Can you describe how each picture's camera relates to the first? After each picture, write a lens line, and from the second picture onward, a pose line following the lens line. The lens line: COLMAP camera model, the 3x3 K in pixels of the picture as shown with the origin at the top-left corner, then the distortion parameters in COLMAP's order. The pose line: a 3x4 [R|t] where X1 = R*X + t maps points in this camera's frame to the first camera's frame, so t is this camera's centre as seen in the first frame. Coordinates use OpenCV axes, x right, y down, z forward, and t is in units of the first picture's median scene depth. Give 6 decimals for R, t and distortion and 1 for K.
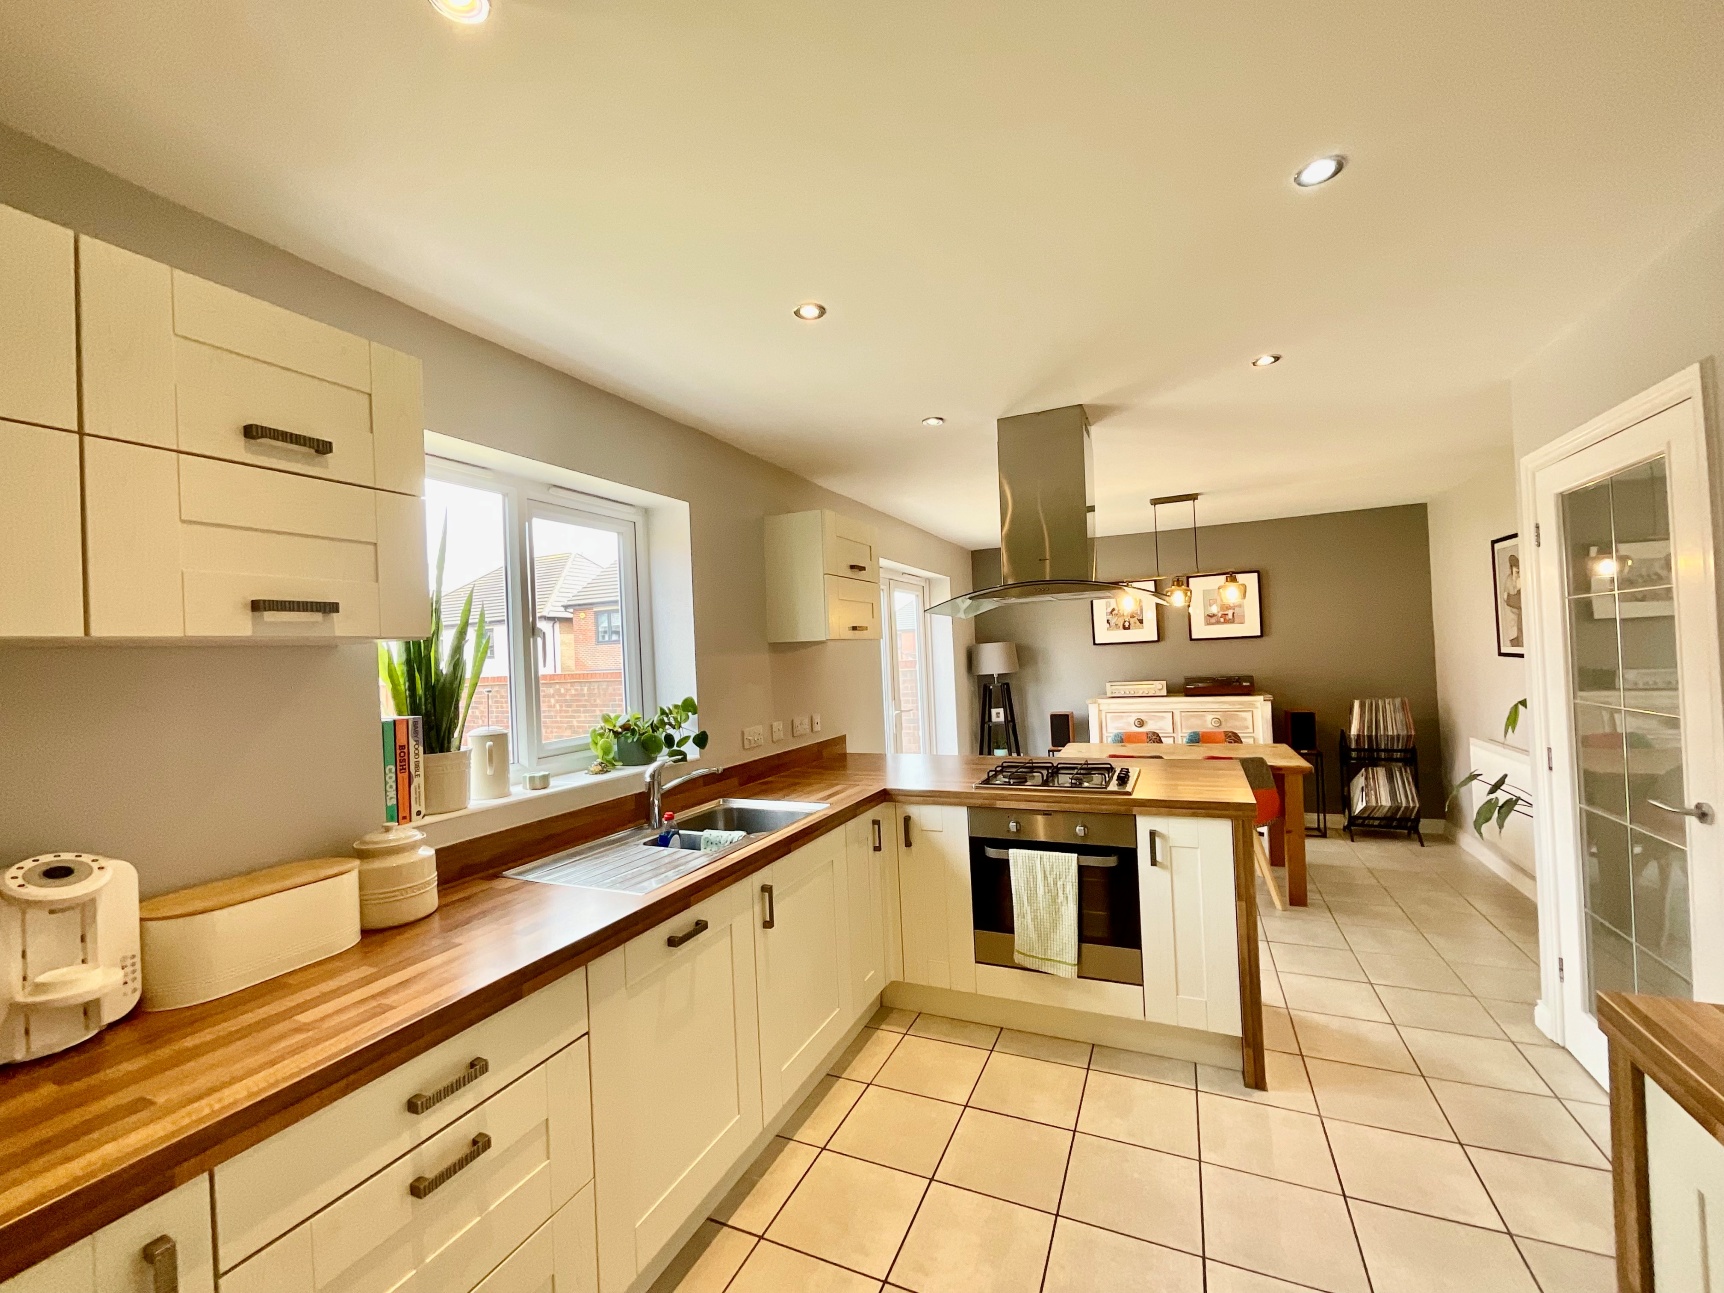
lens RADIAL K [[739.9, 0, 854.5], [0, 739.9, 645.7], [0, 0, 1]] dist [0.000317, 0.000150]
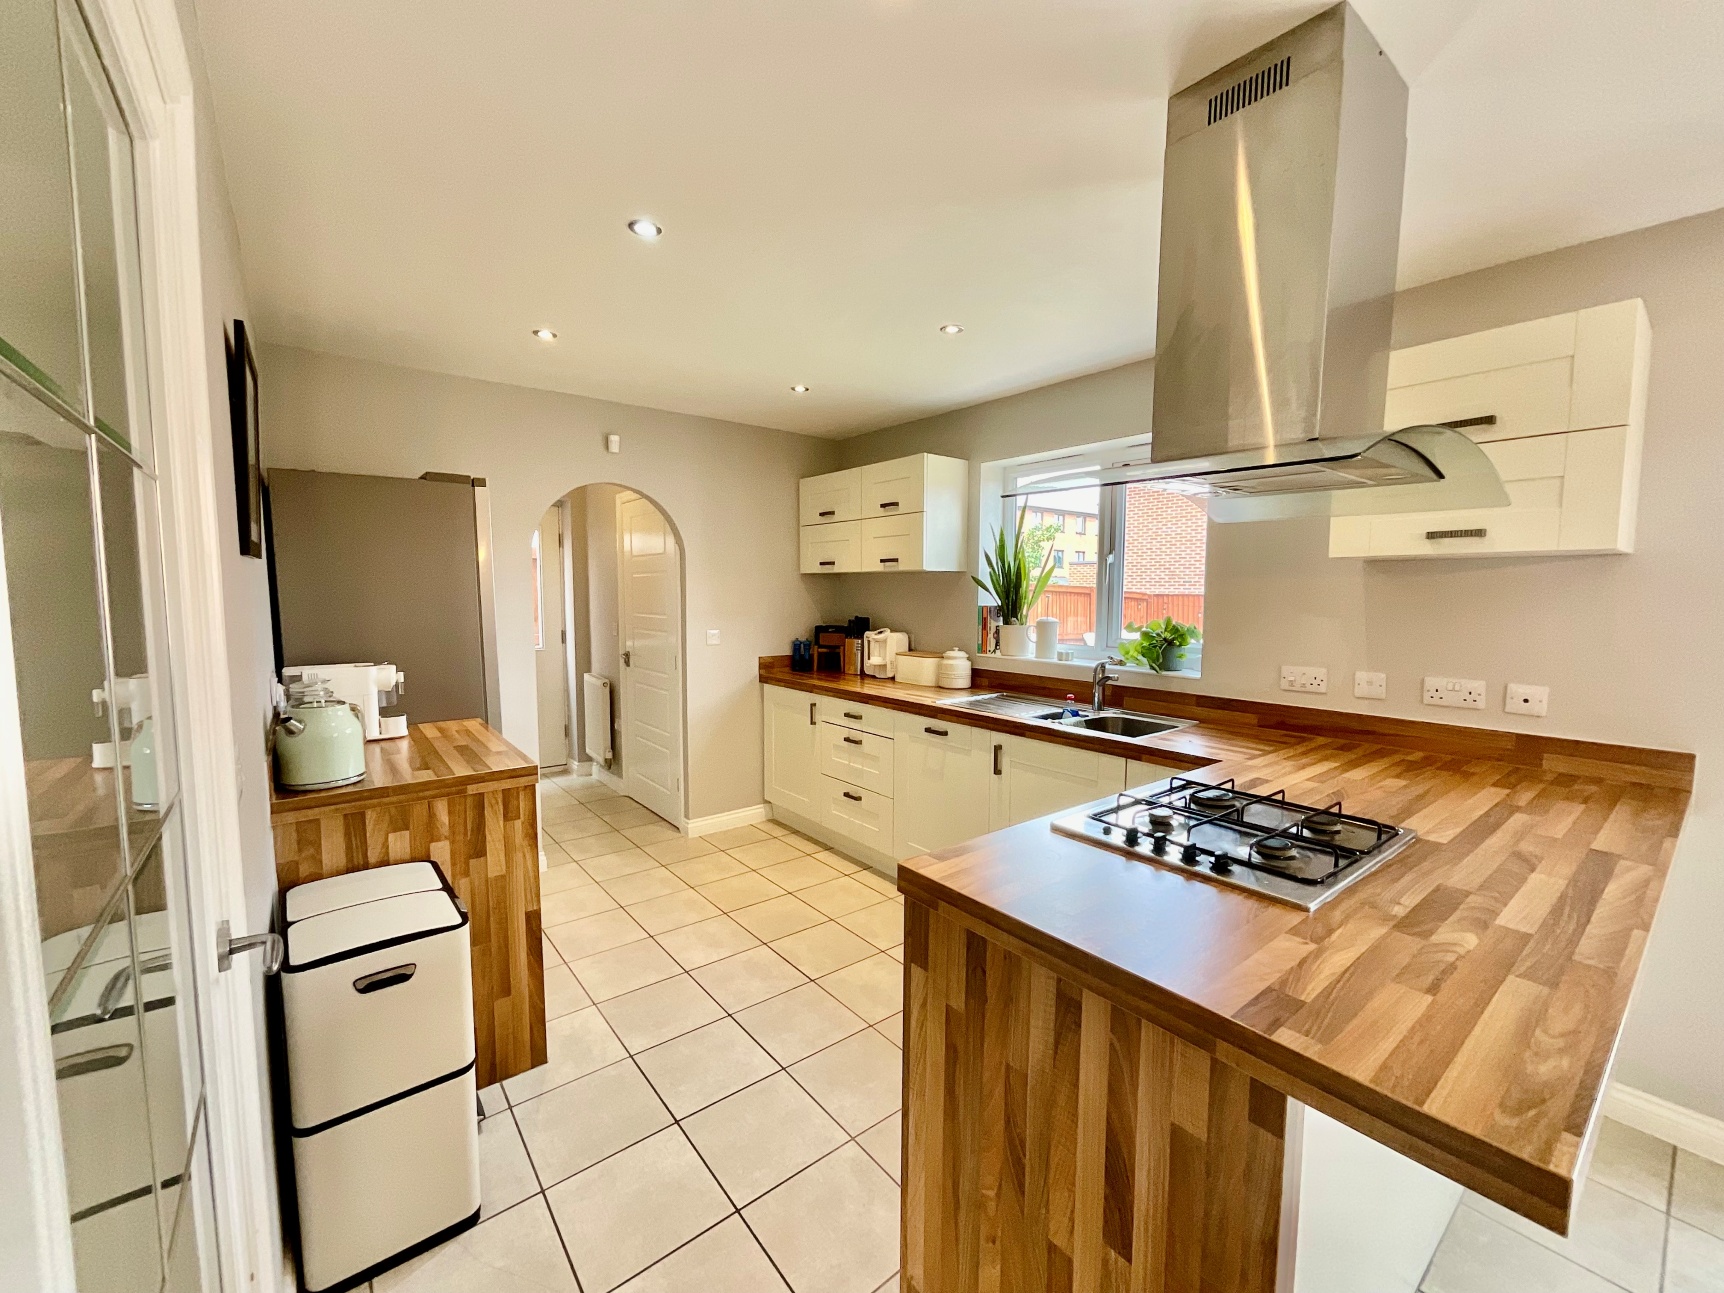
lens RADIAL K [[702.7, 0, 864.4], [0, 702.7, 651.9], [0, 0, 1]] dist [0.001290, 0.000055]
pose [[-0.462761, 0.122805, -0.877935, 1.660007], [0.027130, 0.991856, 0.124440, -0.037354], [0.886068, 0.033768, -0.462324, 1.992994]]
